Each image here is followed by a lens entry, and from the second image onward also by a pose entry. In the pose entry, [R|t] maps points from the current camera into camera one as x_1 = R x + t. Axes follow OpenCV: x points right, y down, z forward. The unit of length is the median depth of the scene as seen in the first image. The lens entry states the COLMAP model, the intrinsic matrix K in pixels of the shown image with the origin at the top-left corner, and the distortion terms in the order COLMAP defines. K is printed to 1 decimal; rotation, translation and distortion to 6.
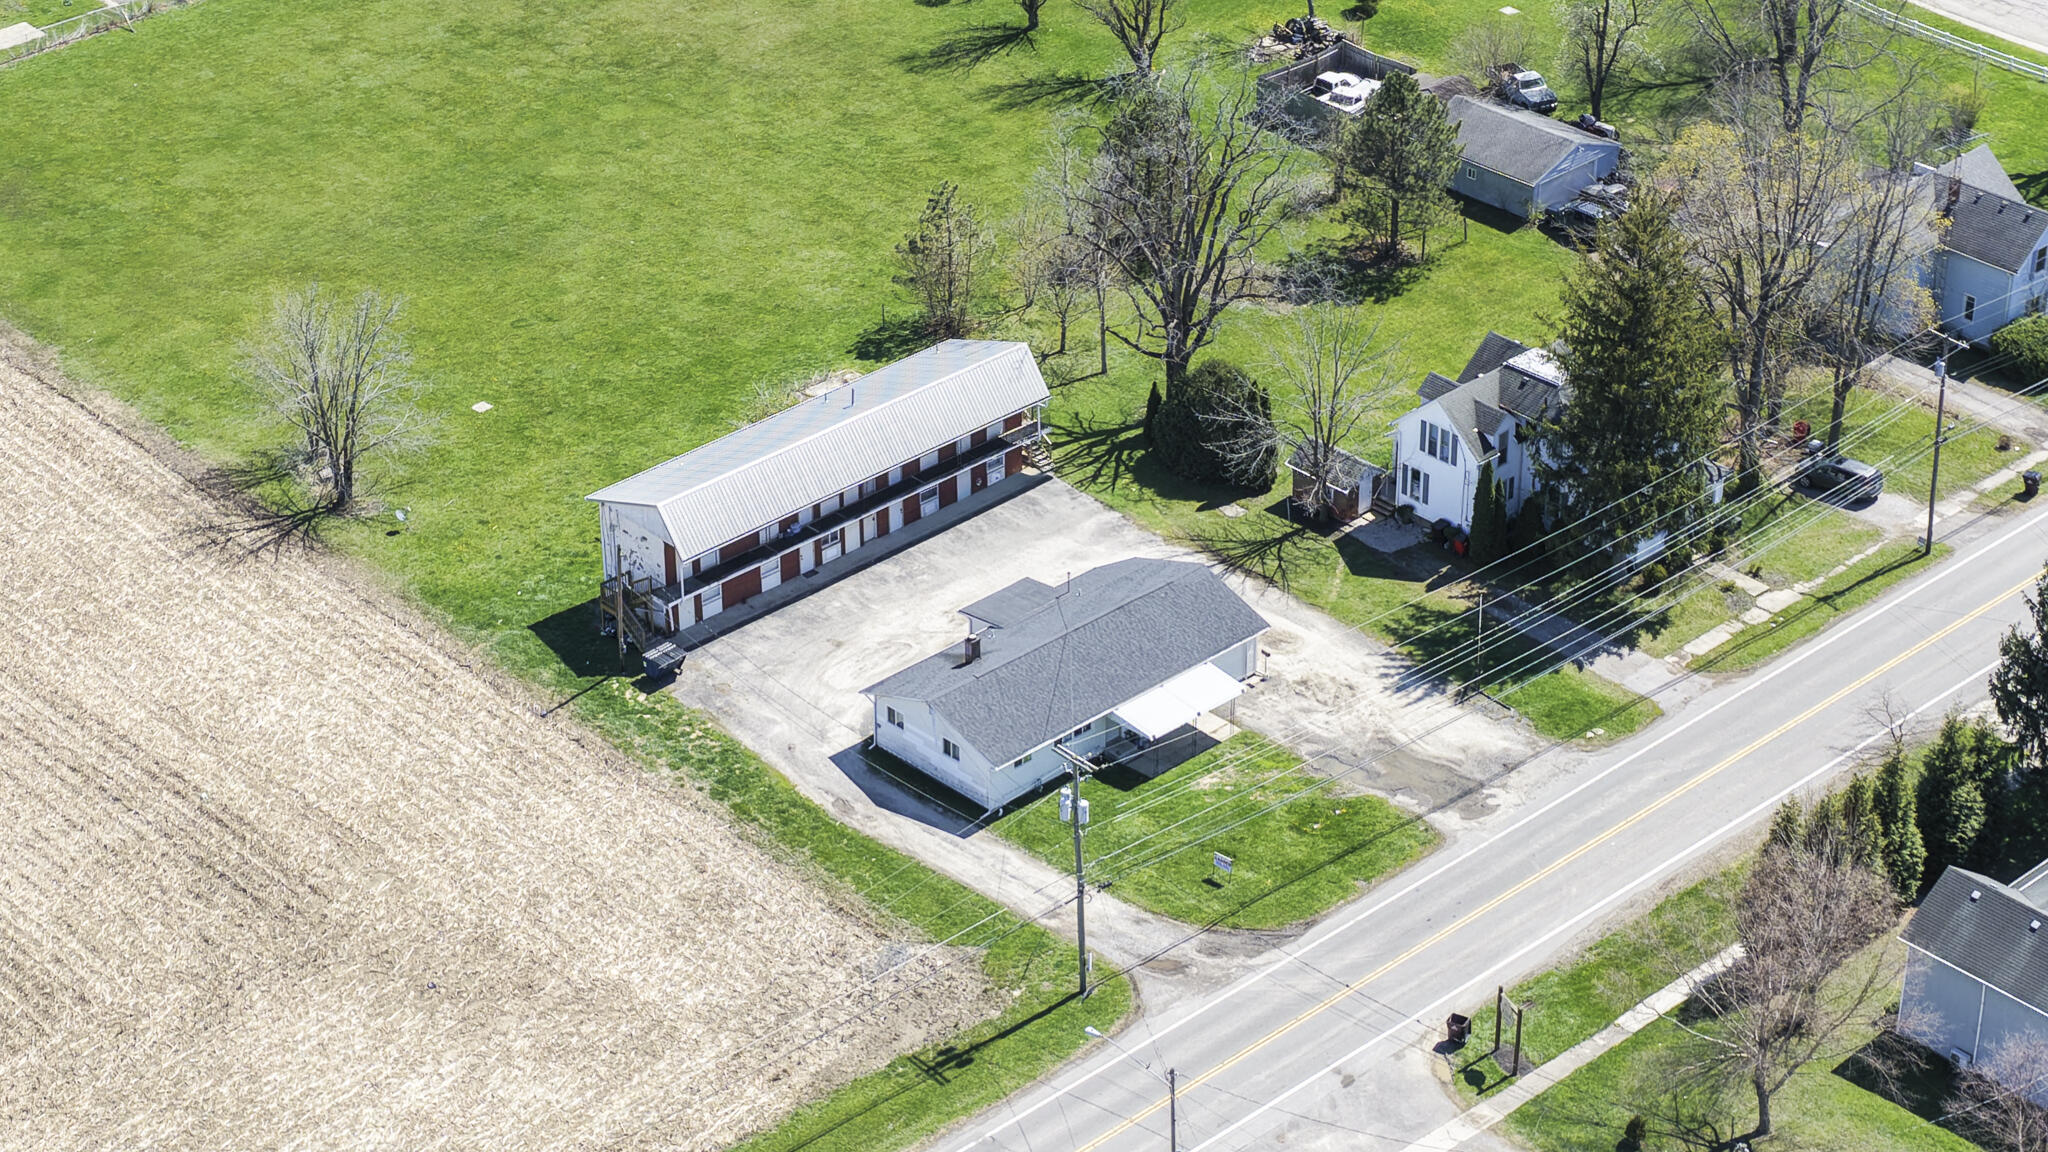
lens RADIAL K [[4100.4, 0, 1024.0], [0, 4100.4, 576.0], [0, 0, 1]] dist [-0.042171, 0.330160]
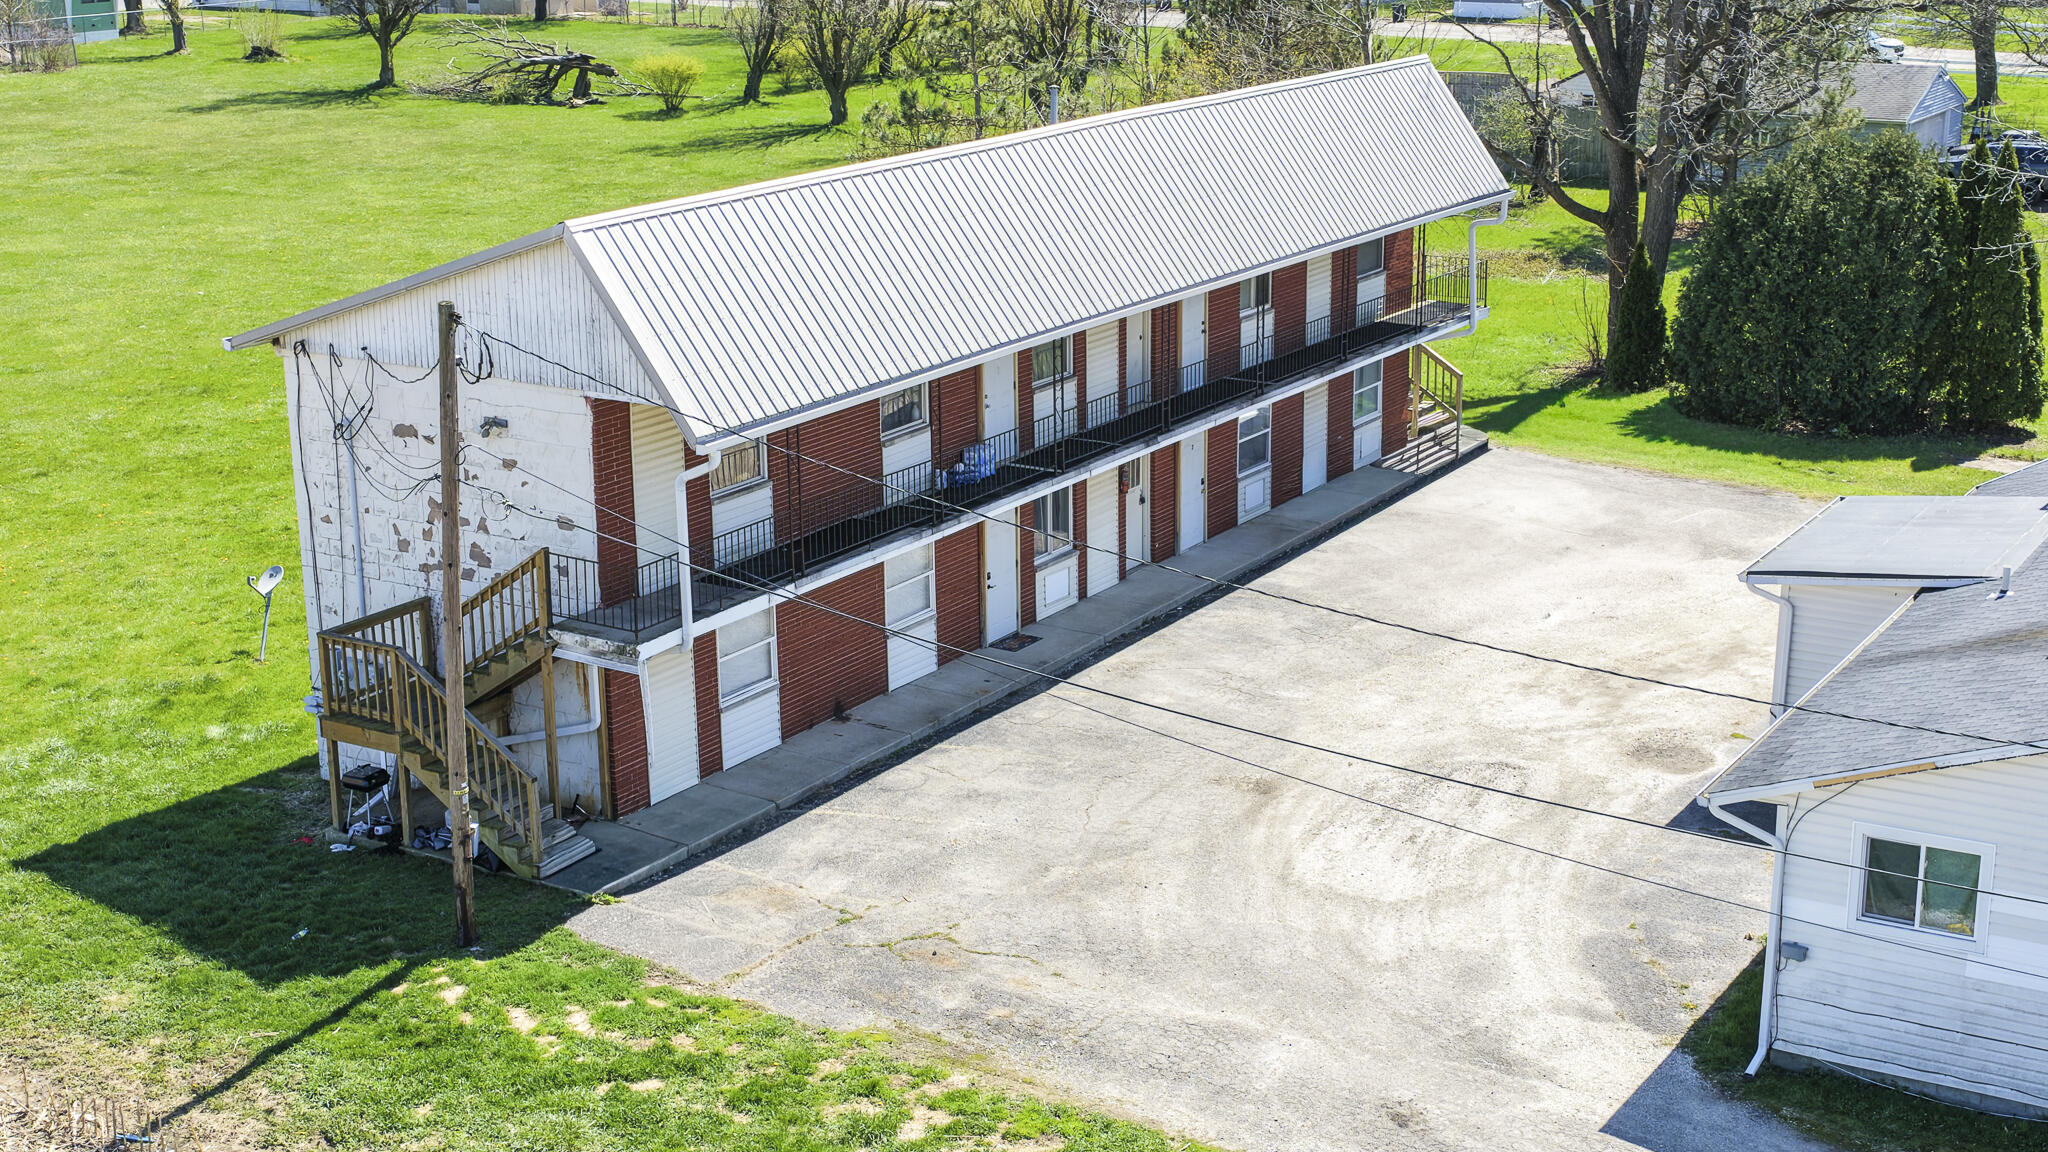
lens RADIAL K [[2772.0, 0, 1099.3], [0, 2772.0, 685.9], [0, 0, 1]] dist [0.004680, -0.075948]
pose [[0.959758, -0.084819, 0.267712, -0.101406], [0.141105, 0.969874, -0.198580, 0.043862], [-0.242803, 0.228364, 0.942813, 0.818542]]
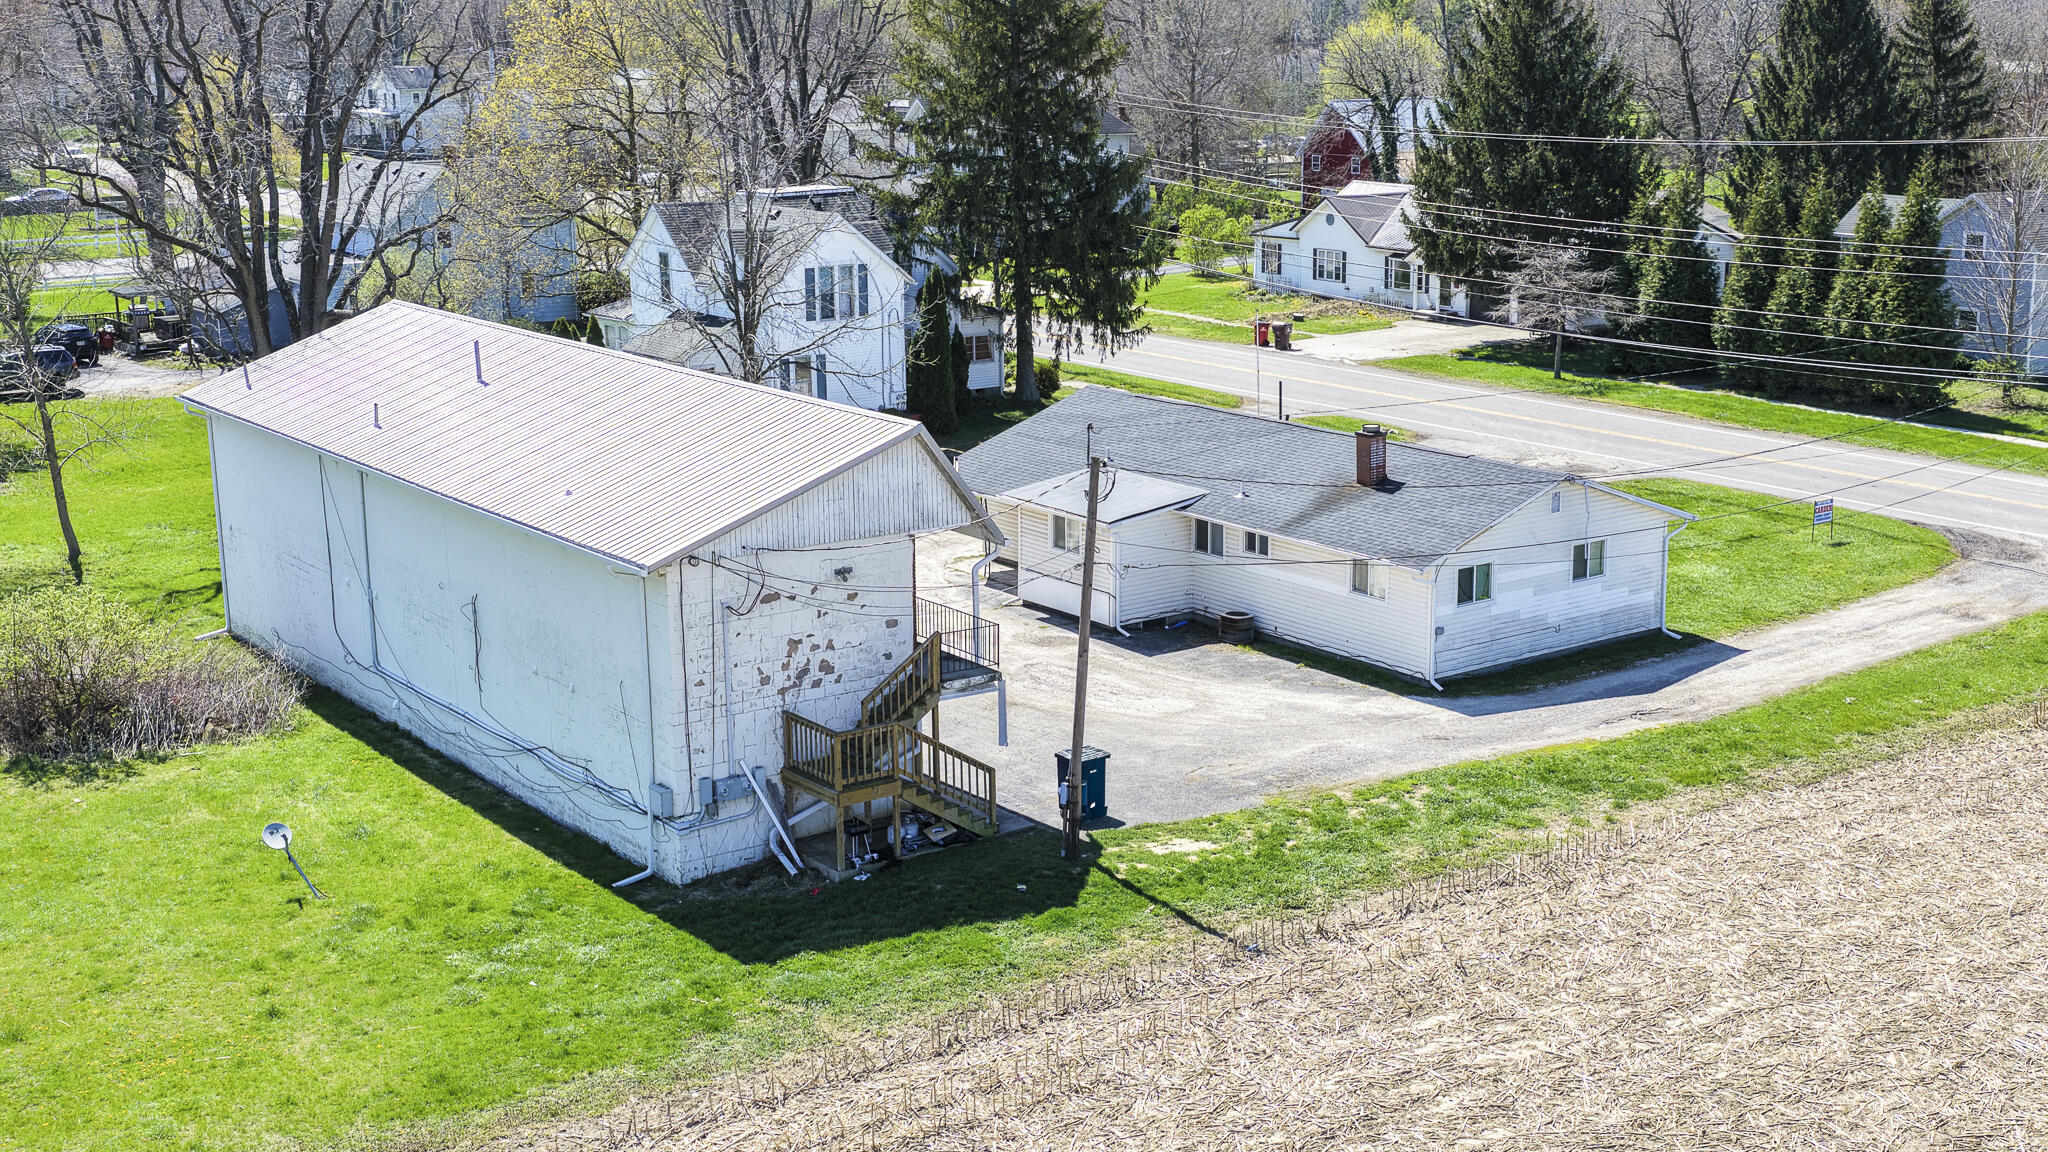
lens RADIAL K [[2511.6, 0, 1133.3], [0, 2511.6, 578.2], [0, 0, 1]] dist [0.022358, 0.026261]
pose [[0.098880, -0.222941, 0.969804, -0.304075], [0.505165, 0.850907, 0.144102, -0.027596], [-0.857339, 0.475662, 0.196760, 0.913121]]
